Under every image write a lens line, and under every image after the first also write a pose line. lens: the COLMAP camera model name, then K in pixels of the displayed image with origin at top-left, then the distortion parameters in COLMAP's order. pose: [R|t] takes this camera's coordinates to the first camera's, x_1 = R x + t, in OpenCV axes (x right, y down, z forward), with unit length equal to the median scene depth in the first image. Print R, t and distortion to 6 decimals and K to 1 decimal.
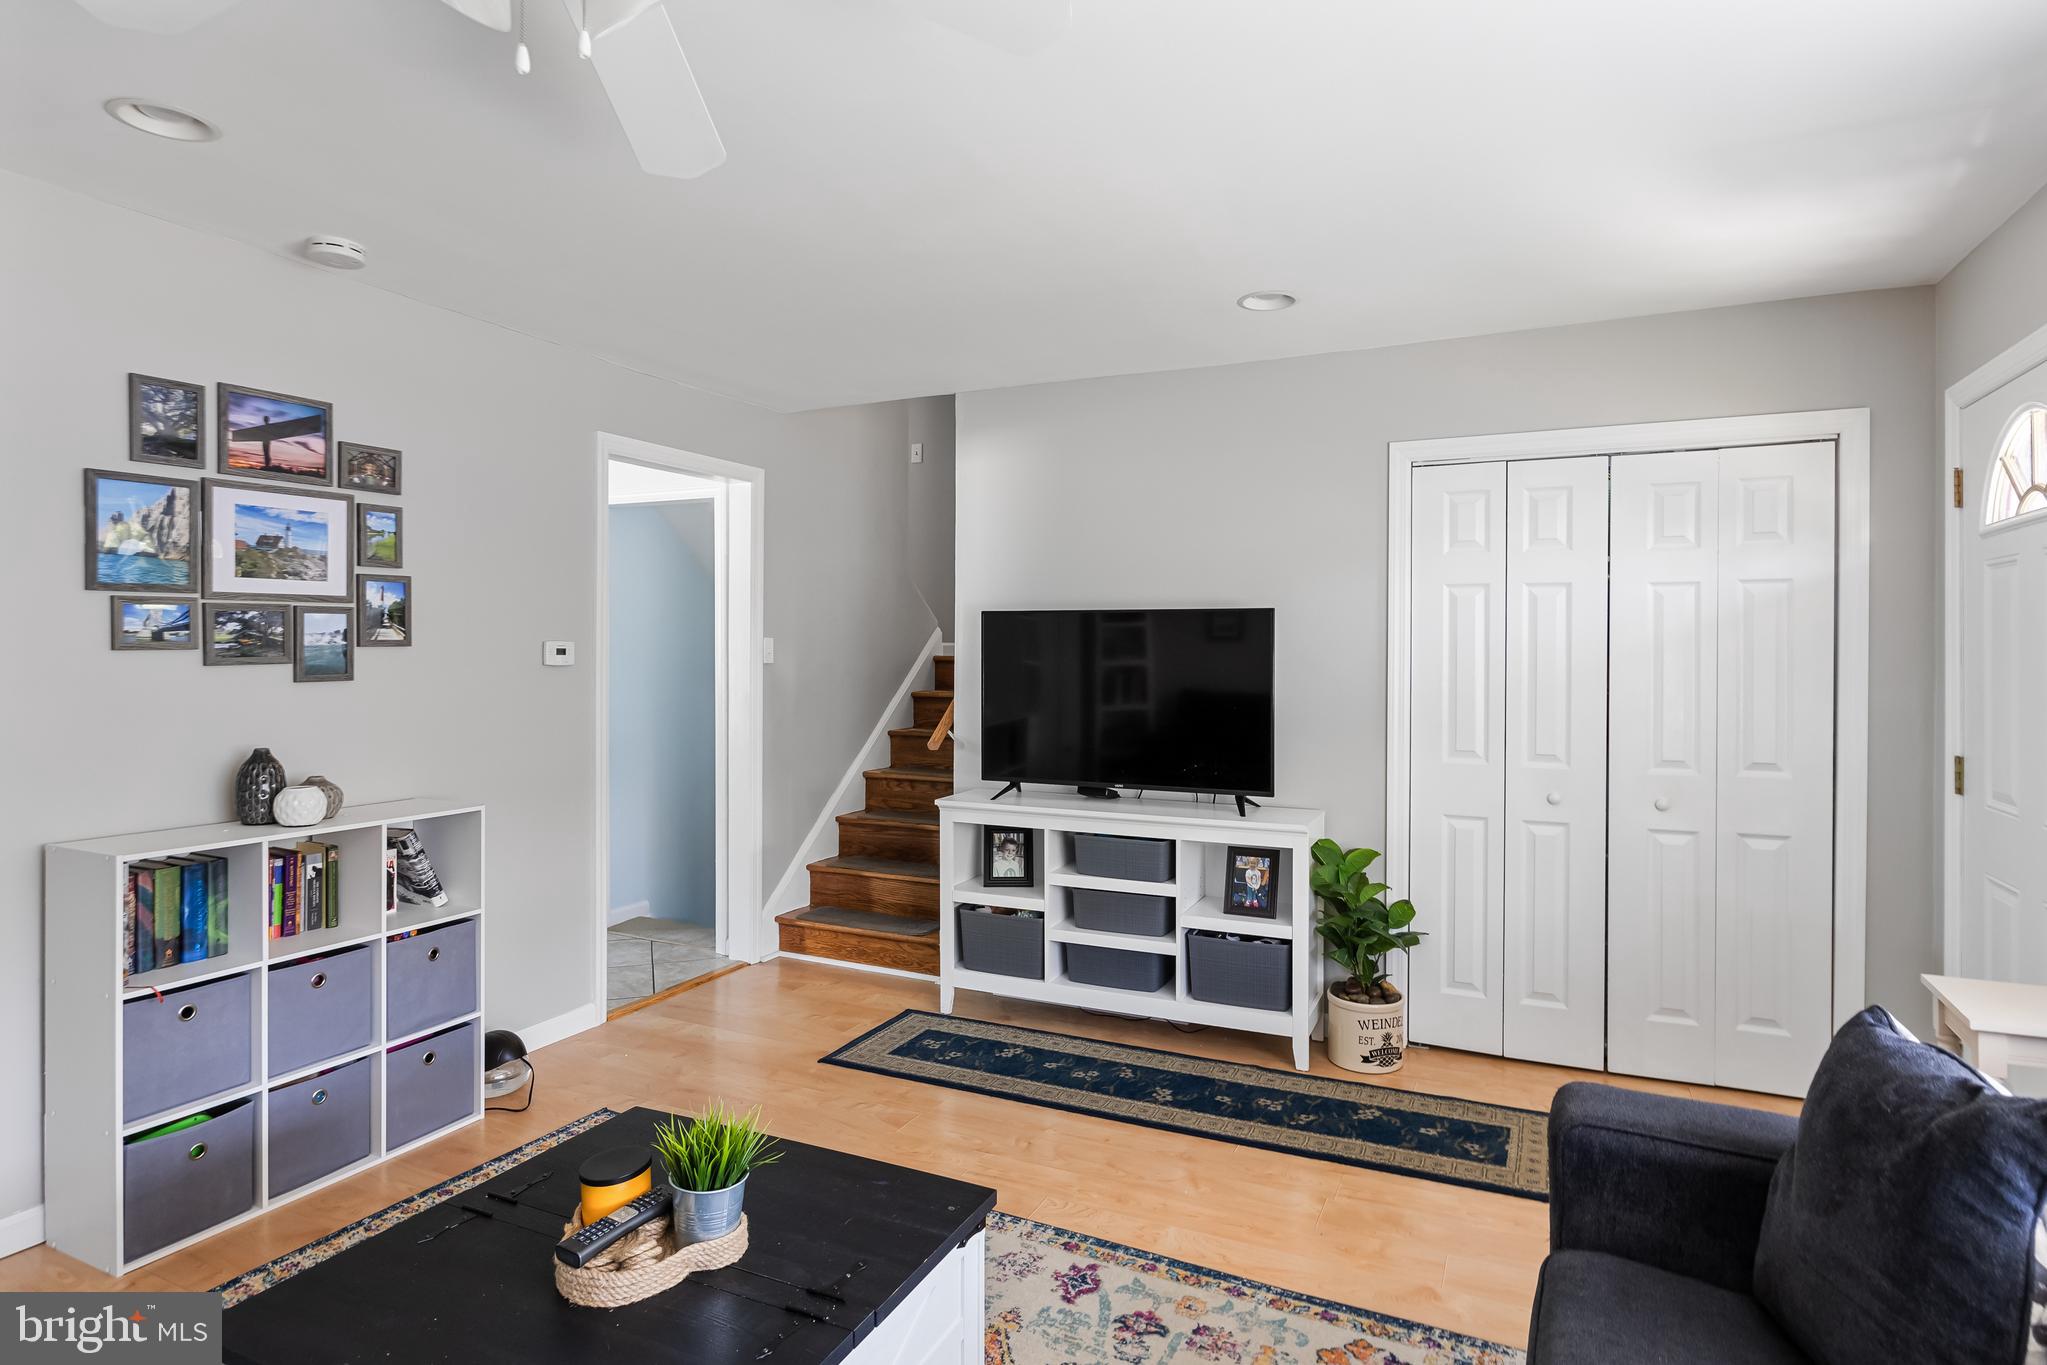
lens RADIAL K [[1111.9, 0, 1029.5], [0, 1111.9, 665.8], [0, 0, 1]] dist [-0.004620, -0.000898]
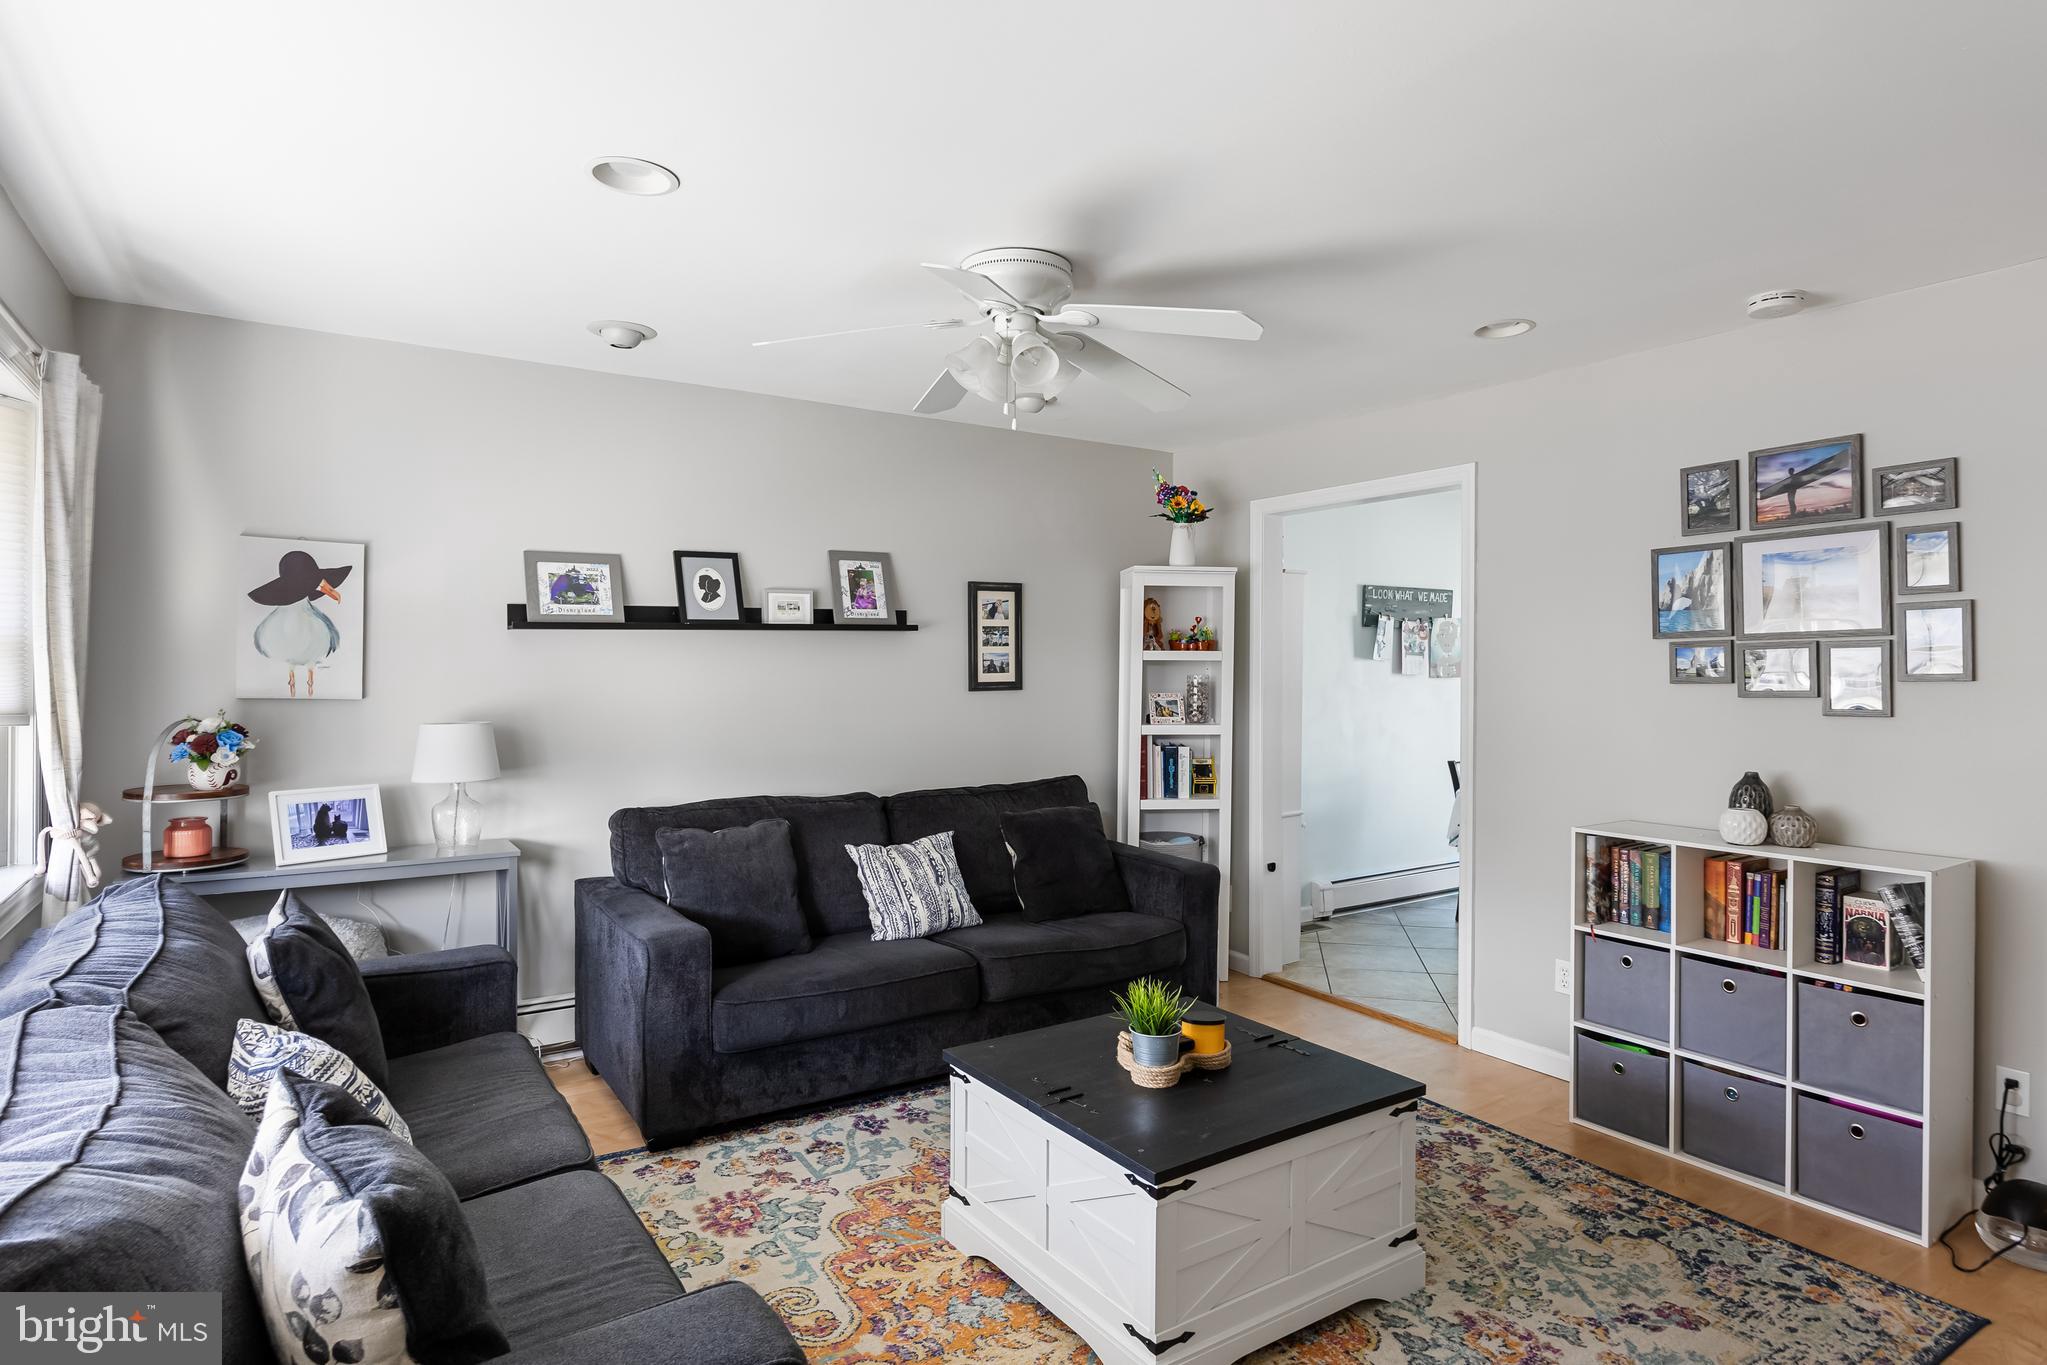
lens RADIAL K [[1111.9, 0, 1029.1], [0, 1111.9, 676.5], [0, 0, 1]] dist [-0.004620, -0.000898]
pose [[-0.514146, 0.004681, -0.857690, 0.643818], [-0.008321, 0.999911, 0.010445, -0.028031], [0.857662, 0.012507, -0.514061, 0.952539]]
